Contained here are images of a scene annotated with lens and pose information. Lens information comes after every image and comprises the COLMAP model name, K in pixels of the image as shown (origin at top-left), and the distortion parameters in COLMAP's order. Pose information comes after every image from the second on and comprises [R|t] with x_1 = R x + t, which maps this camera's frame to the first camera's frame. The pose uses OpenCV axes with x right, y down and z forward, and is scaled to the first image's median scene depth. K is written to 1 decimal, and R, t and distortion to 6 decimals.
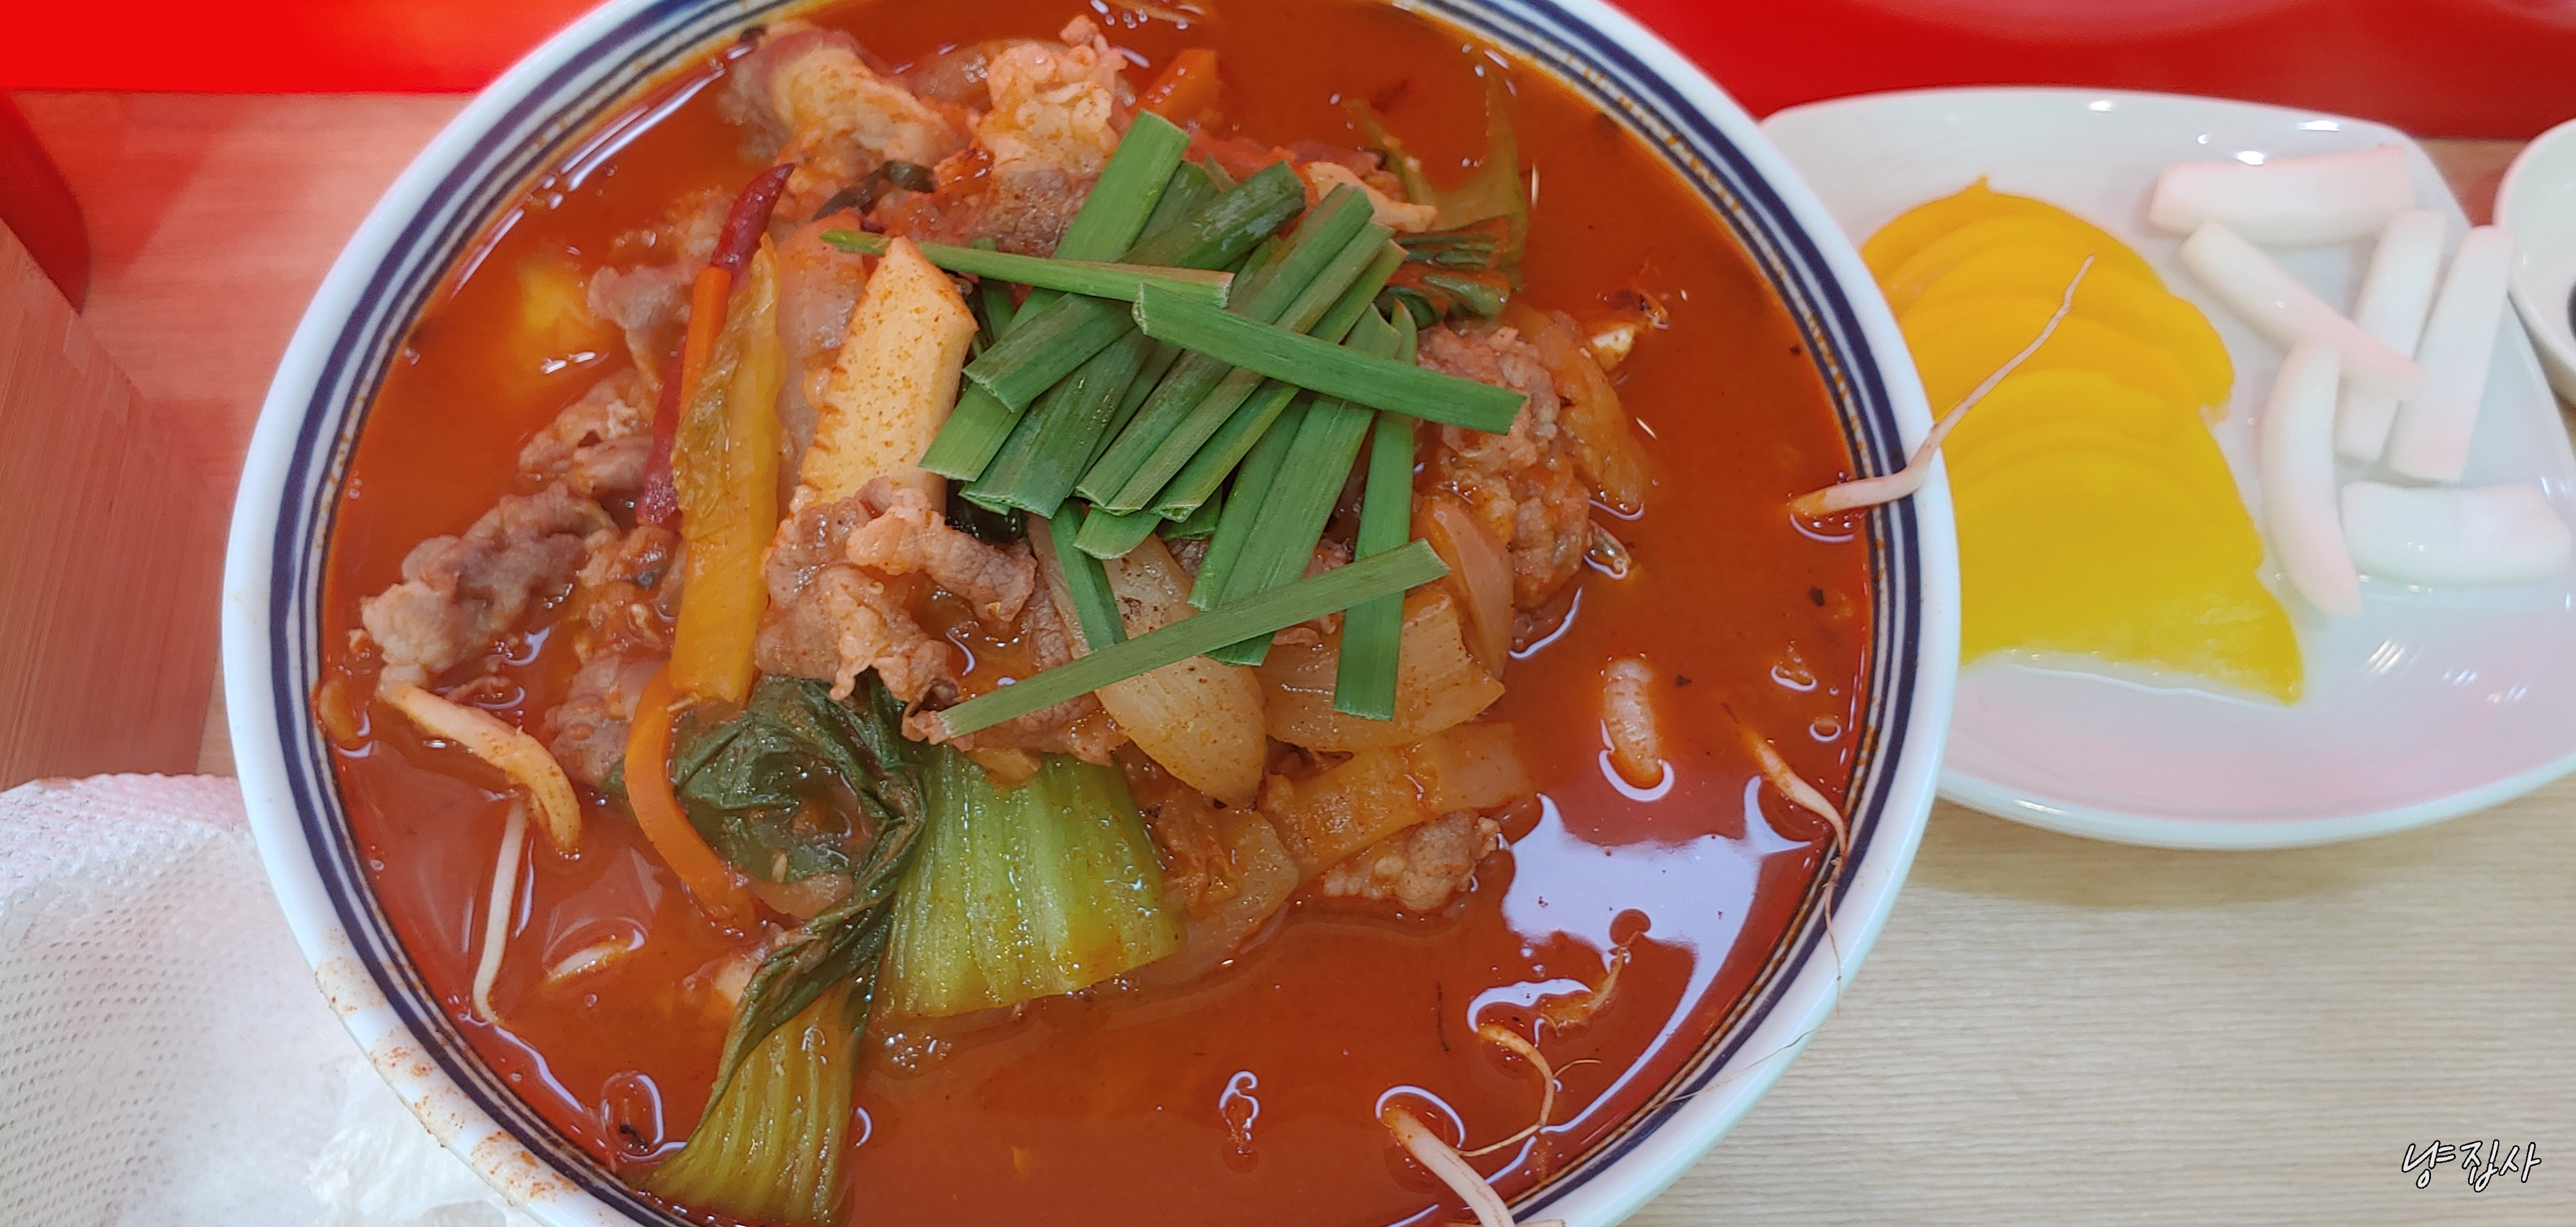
lens RADIAL K [[2110.3, 0, 1286.4], [0, 2110.3, 650.9], [0, 0, 1]] dist [0.048475, -0.191400]
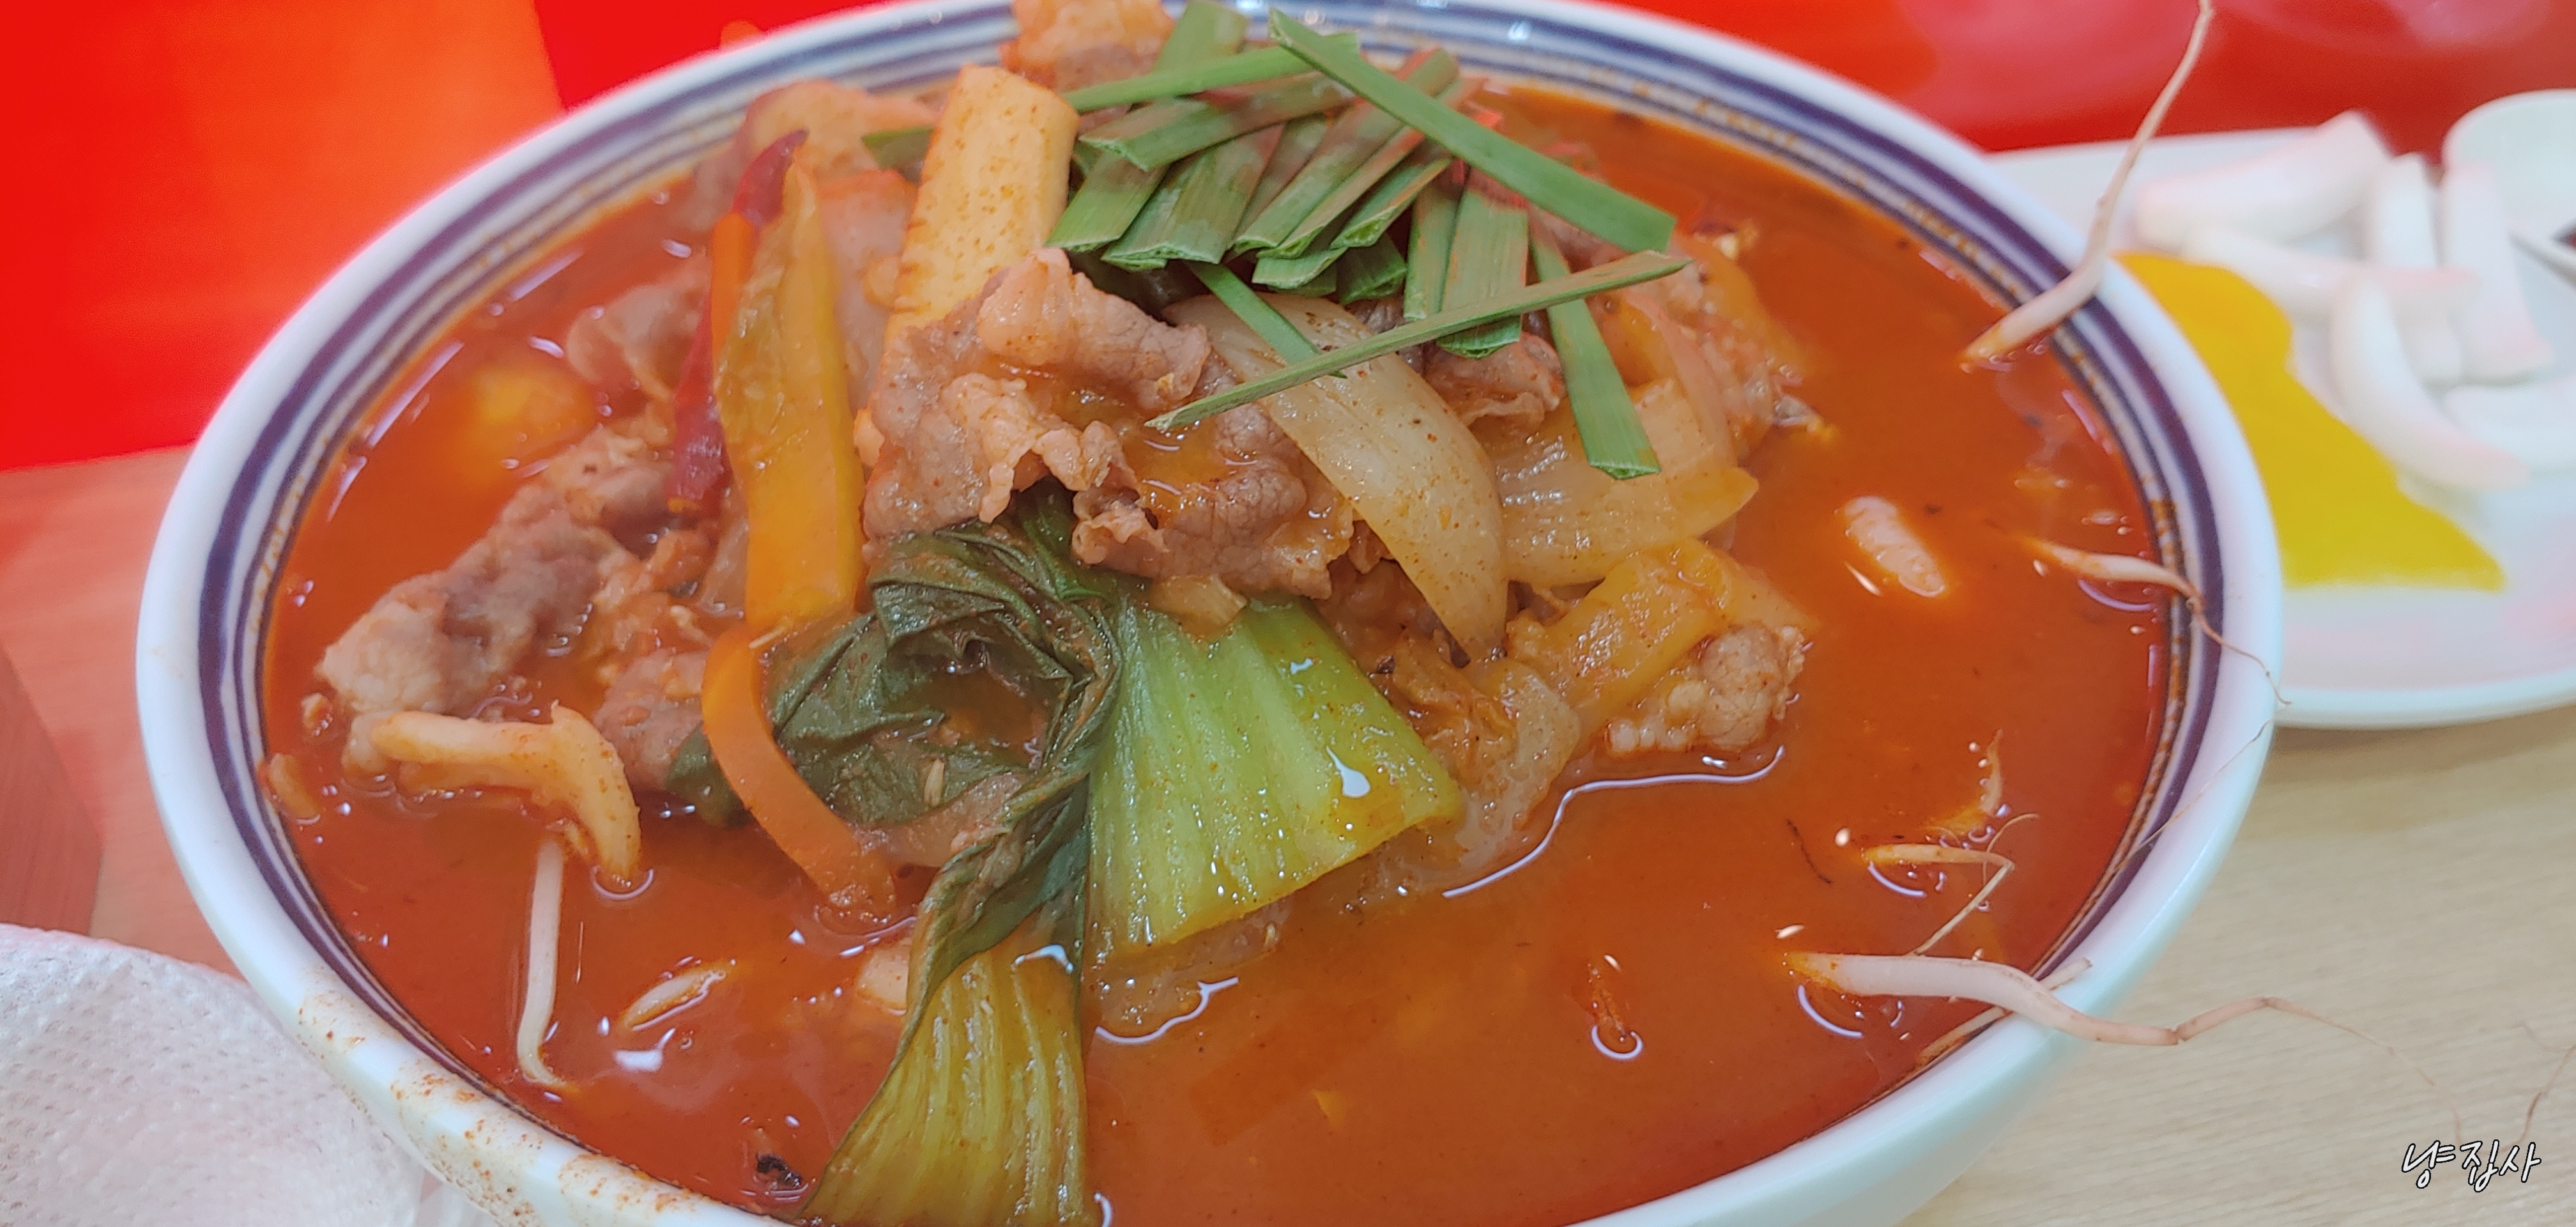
lens RADIAL K [[2122.3, 0, 1253.1], [0, 2122.3, 582.0], [0, 0, 1]] dist [0.063106, -0.163865]
pose [[0.978885, -0.166092, 0.119155, -0.195651], [0.199499, 0.903296, -0.379810, 0.330195], [-0.044549, 0.395562, 0.917358, 0.260164]]
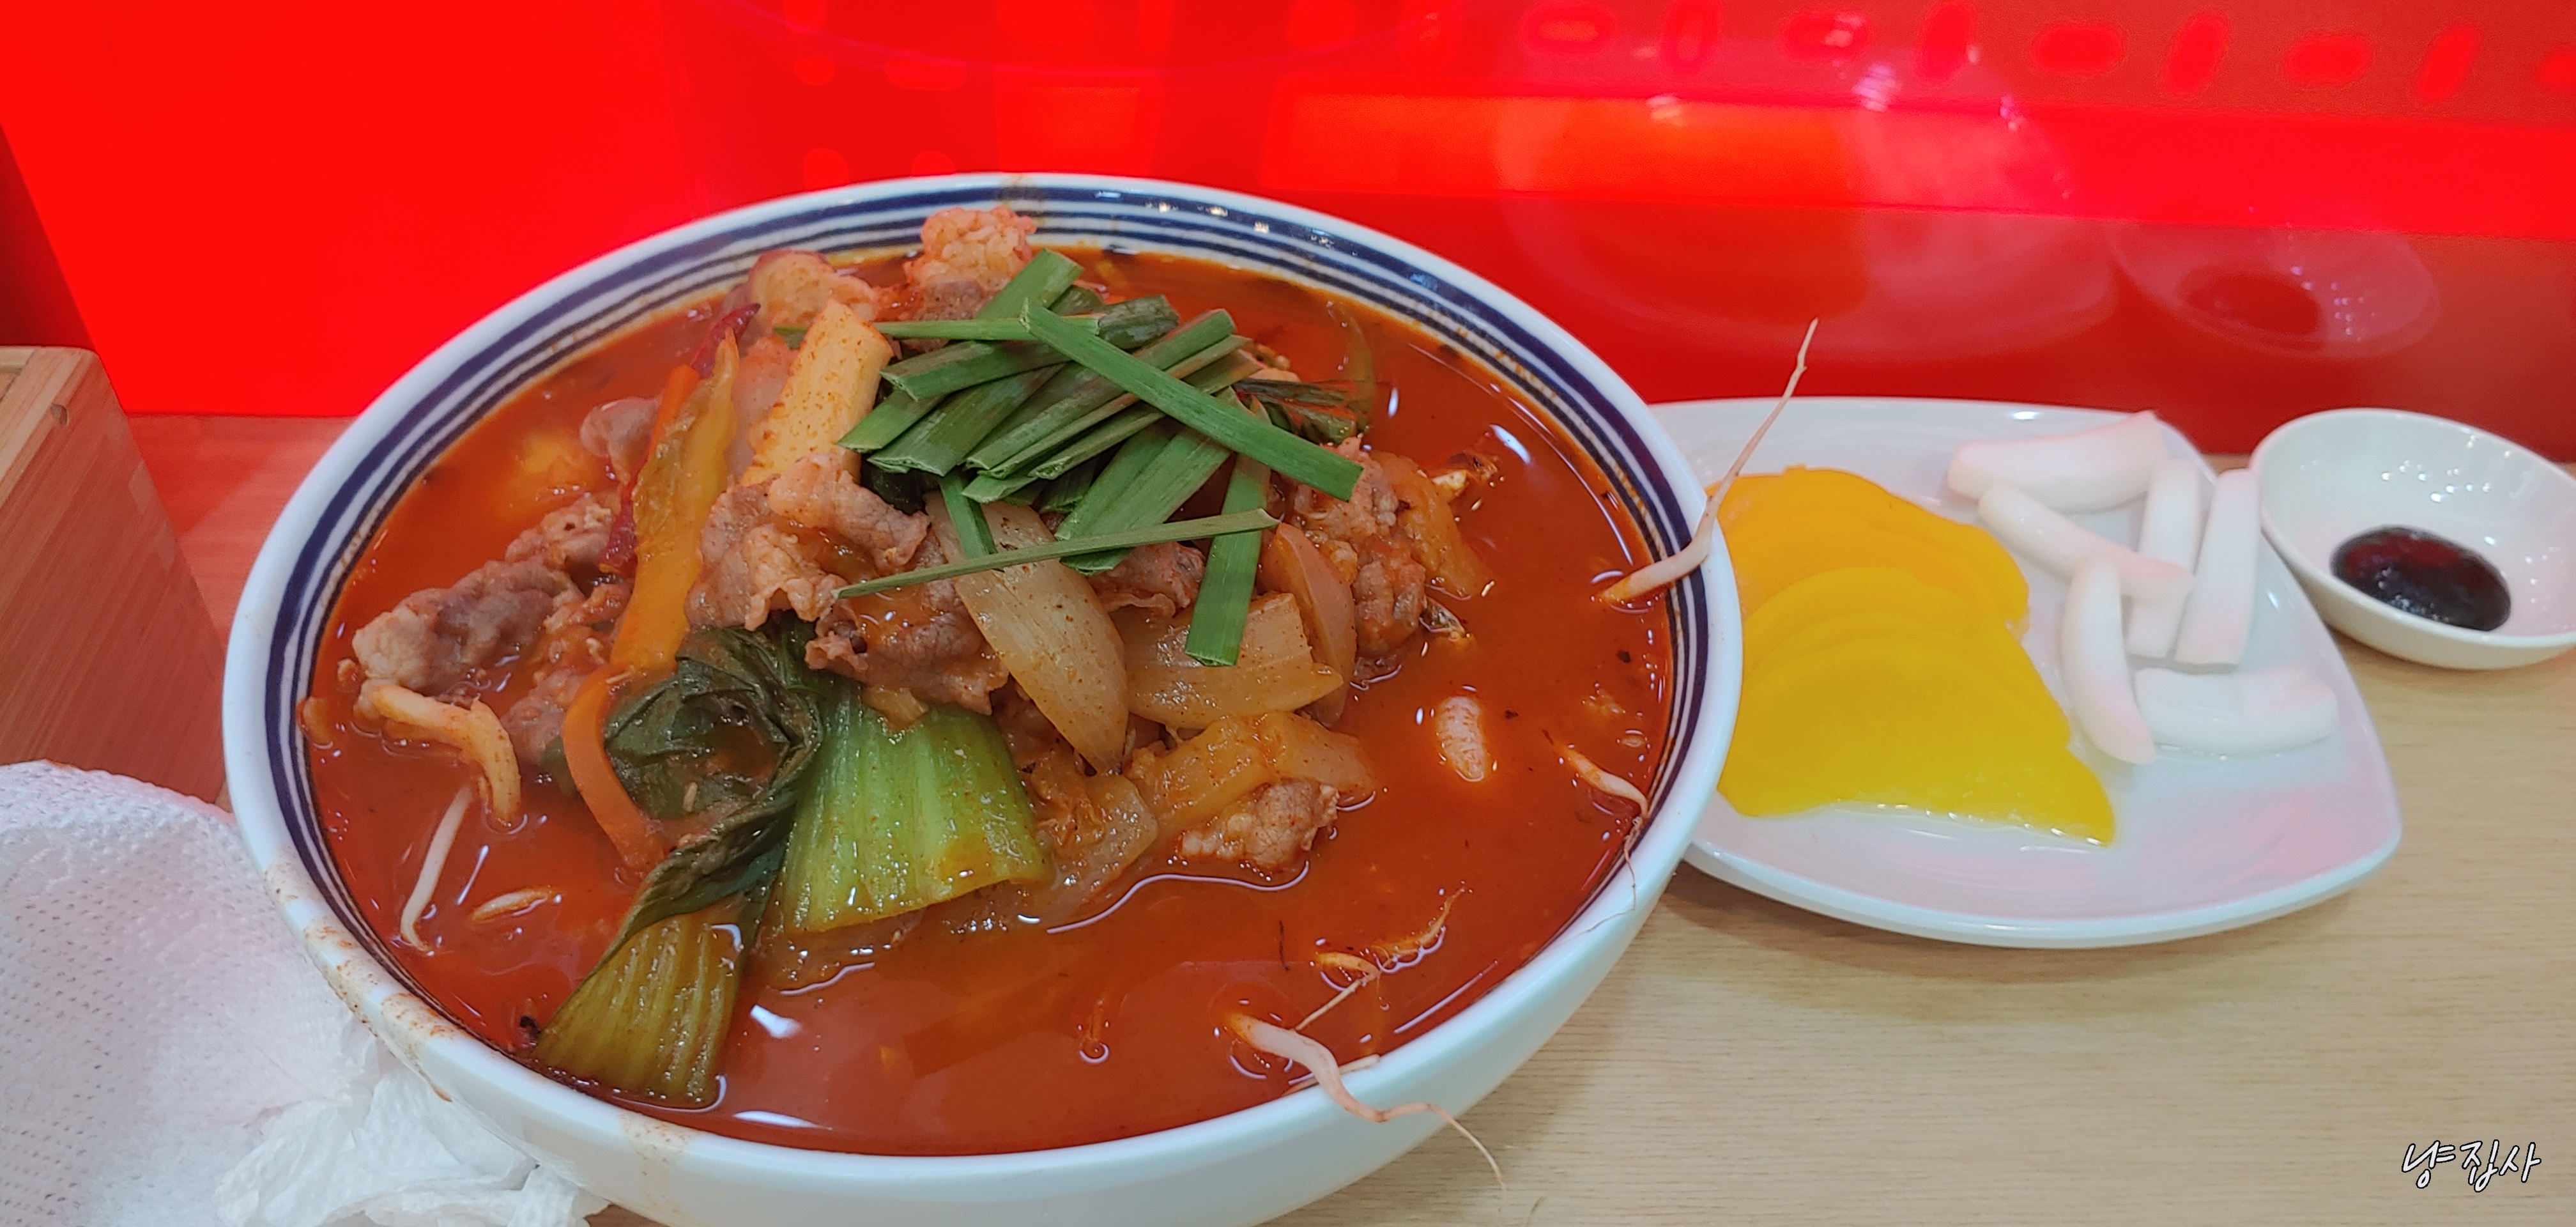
lens RADIAL K [[2110.3, 0, 1286.4], [0, 2110.3, 650.9], [0, 0, 1]] dist [0.048475, -0.191400]
pose [[0.999967, -0.006780, -0.004514, 0.078298], [0.004751, 0.935664, -0.352860, 0.406917], [0.006616, 0.352827, 0.935665, -0.073222]]
